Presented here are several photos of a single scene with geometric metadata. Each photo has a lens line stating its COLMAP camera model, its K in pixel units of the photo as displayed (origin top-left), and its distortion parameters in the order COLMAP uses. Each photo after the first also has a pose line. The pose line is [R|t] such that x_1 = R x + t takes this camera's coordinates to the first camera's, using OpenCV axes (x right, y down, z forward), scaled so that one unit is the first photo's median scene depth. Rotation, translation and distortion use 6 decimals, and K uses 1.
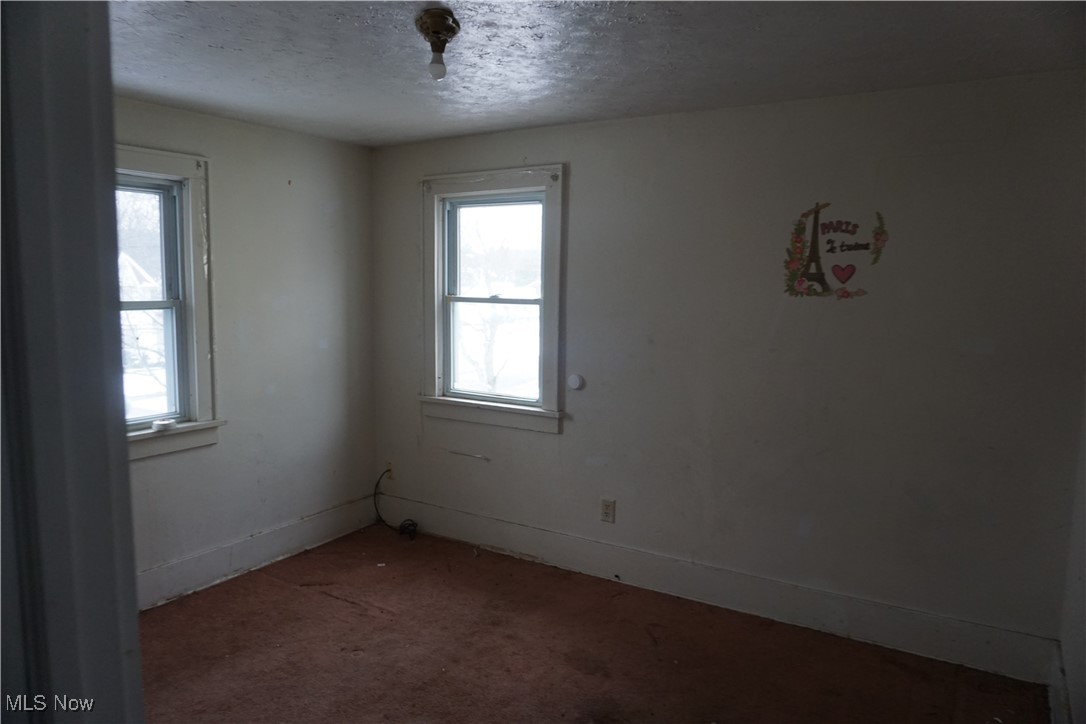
lens RADIAL K [[773.8, 0, 539.7], [0, 773.8, 366.0], [0, 0, 1]] dist [-0.053022, -0.002628]
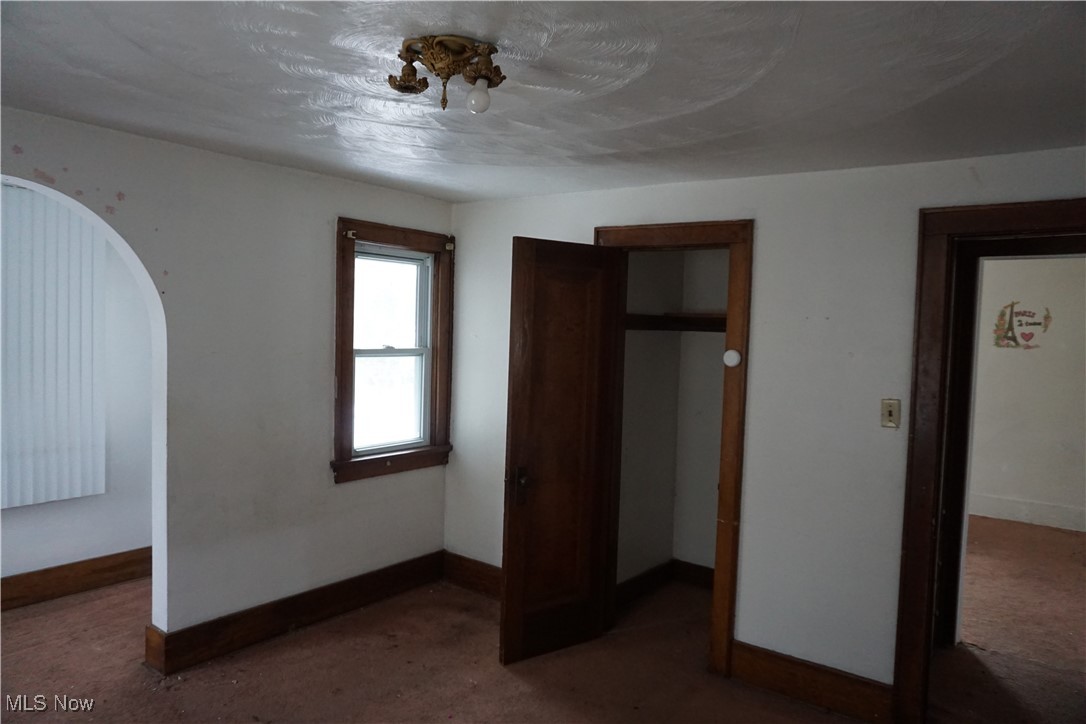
lens RADIAL K [[773.8, 0, 545.2], [0, 773.8, 369.2], [0, 0, 1]] dist [-0.053022, -0.002628]
pose [[0.972381, -0.002652, 0.233386, -1.293665], [0.016906, 0.998109, -0.059095, 0.060677], [-0.232788, 0.061409, 0.970587, -0.629736]]
